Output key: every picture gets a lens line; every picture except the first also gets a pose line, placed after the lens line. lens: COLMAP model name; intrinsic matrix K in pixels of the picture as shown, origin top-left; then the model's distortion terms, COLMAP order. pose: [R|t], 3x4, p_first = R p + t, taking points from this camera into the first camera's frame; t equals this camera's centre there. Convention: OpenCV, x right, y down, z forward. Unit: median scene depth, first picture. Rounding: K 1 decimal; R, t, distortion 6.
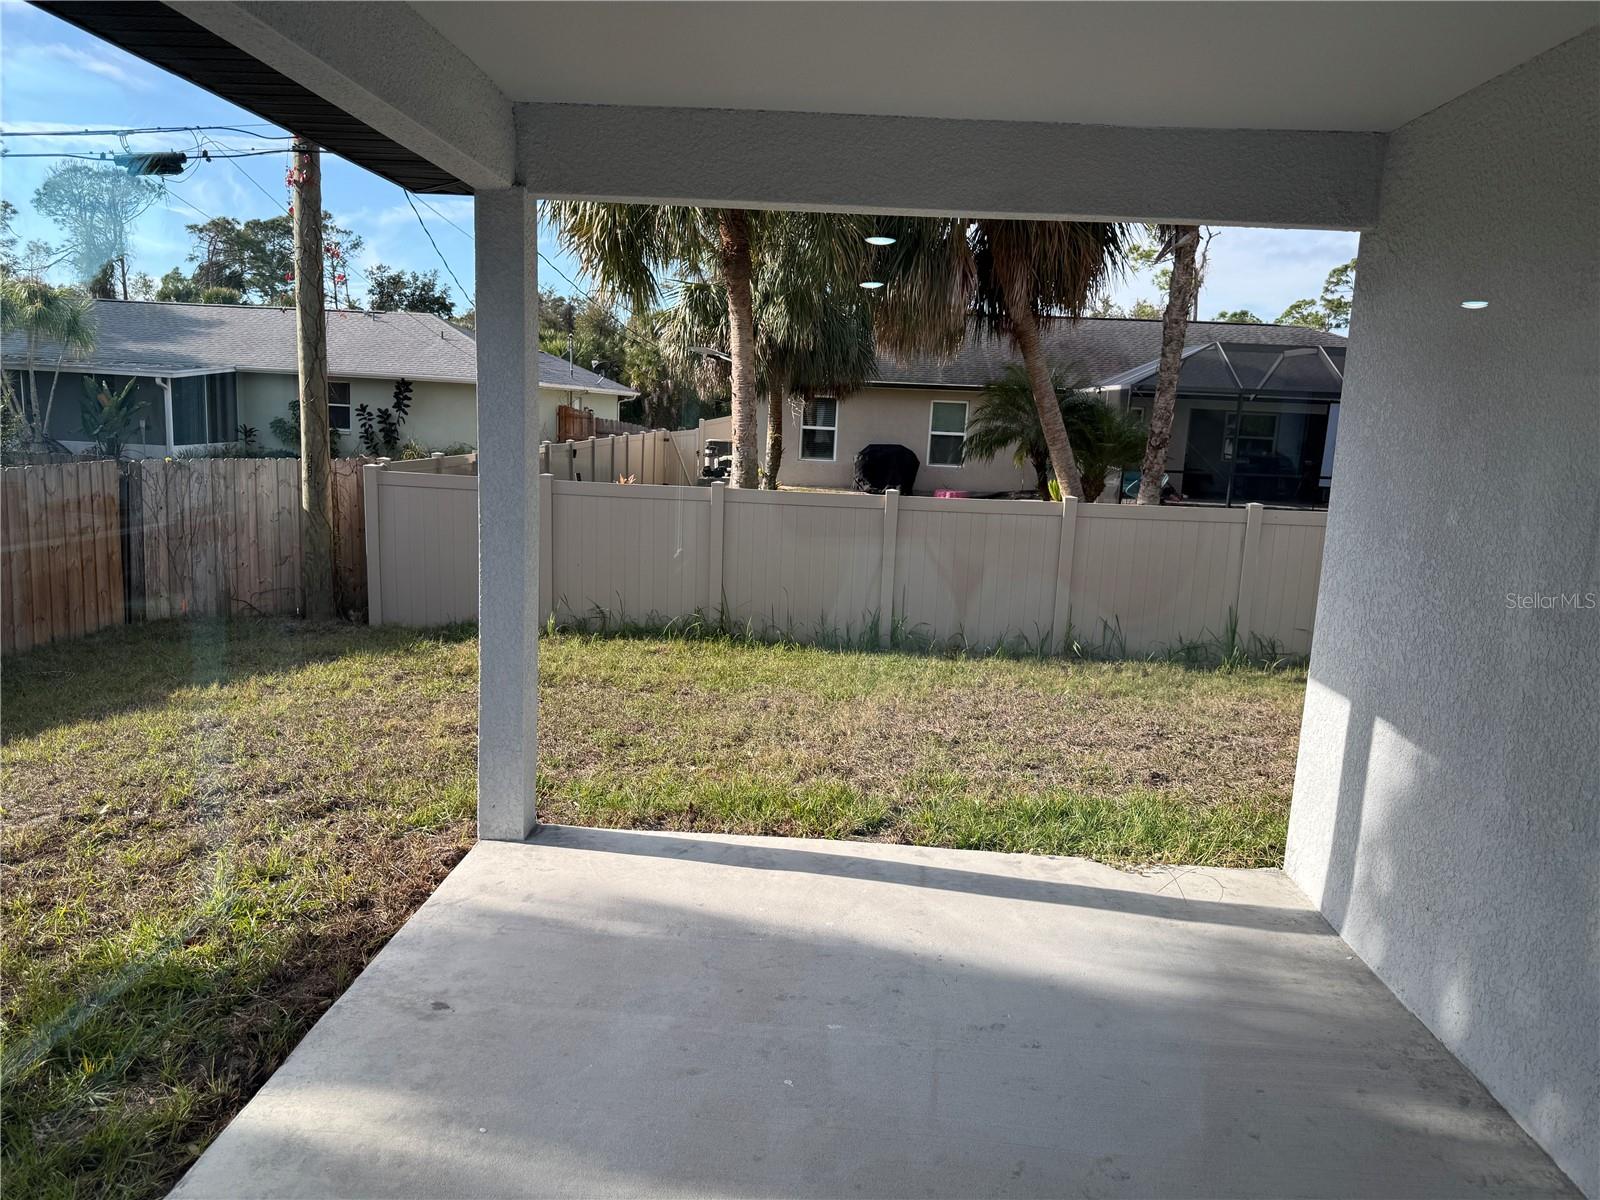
lens RADIAL K [[1085.4, 0, 797.8], [0, 1085.4, 607.9], [0, 0, 1]] dist [0.139606, -0.176912]
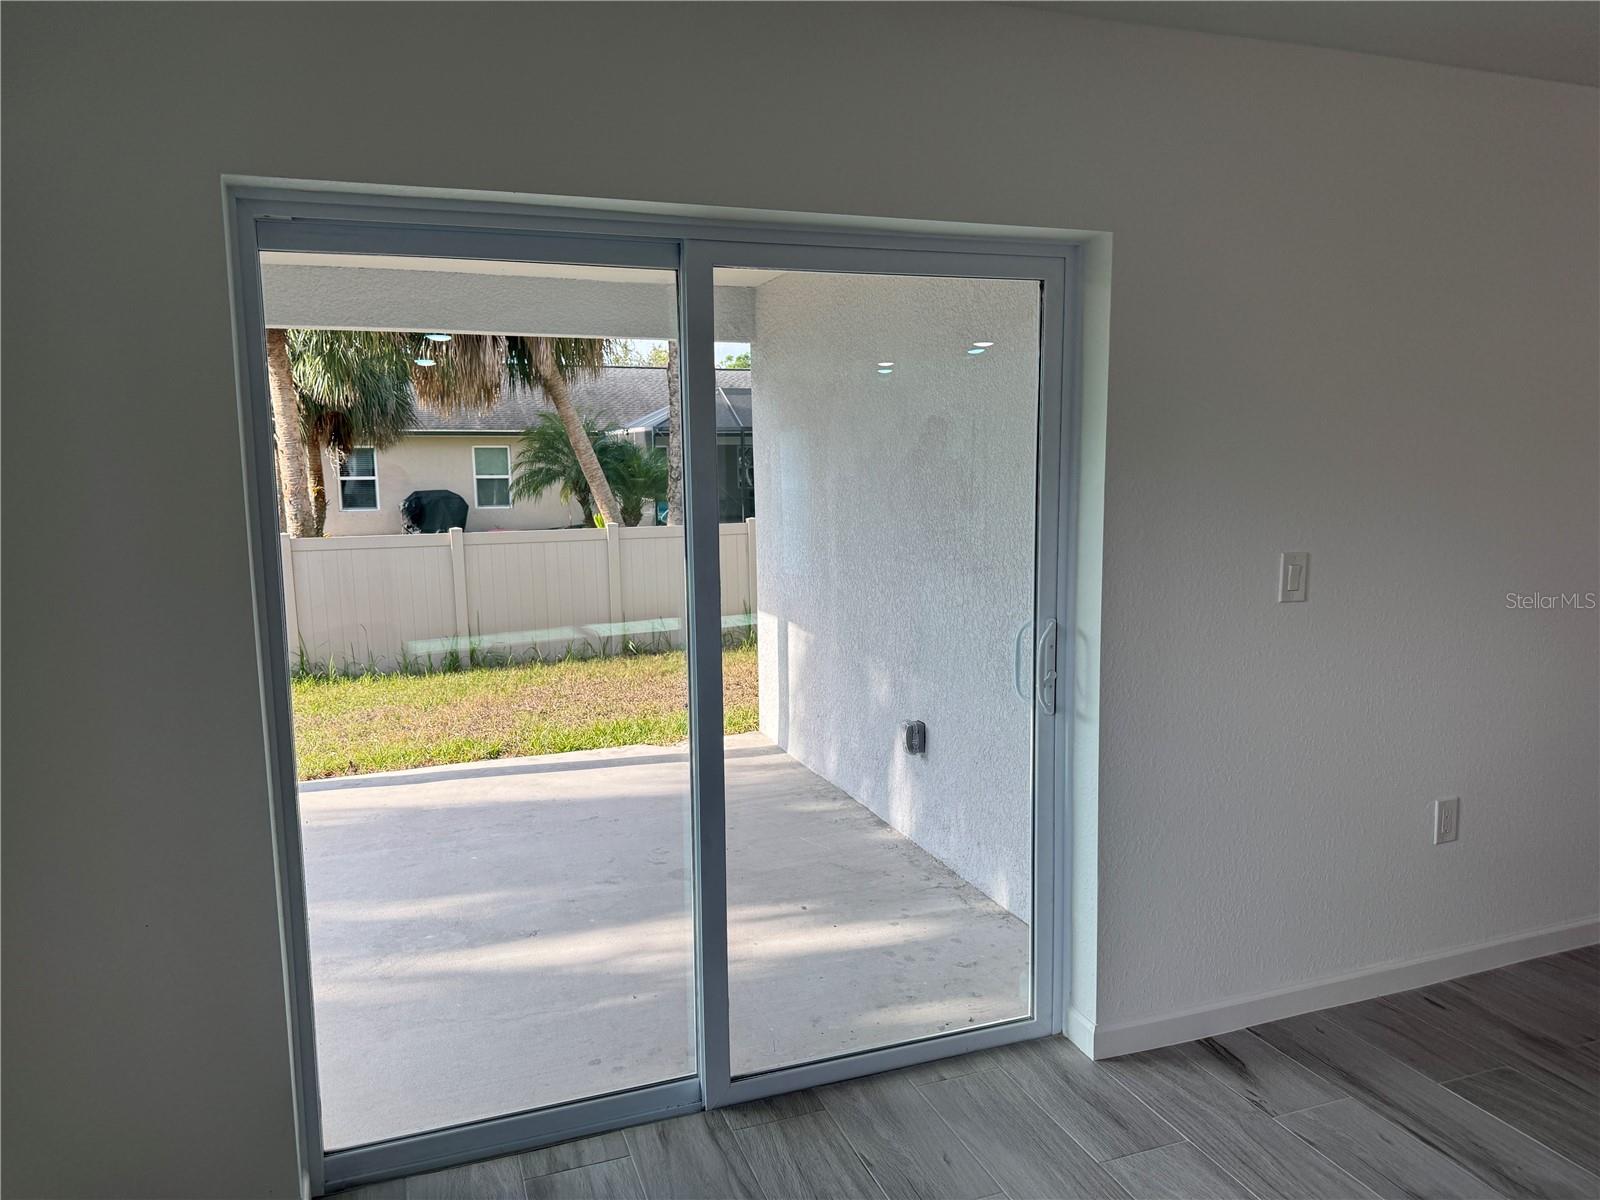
lens RADIAL K [[1085.4, 0, 797.8], [0, 1085.4, 607.9], [0, 0, 1]] dist [0.139606, -0.176912]
pose [[0.915322, -0.110181, 0.387357, -0.030052], [0.124012, 0.992222, -0.010809, 0.022976], [-0.383154, 0.057931, 0.921866, -0.139204]]
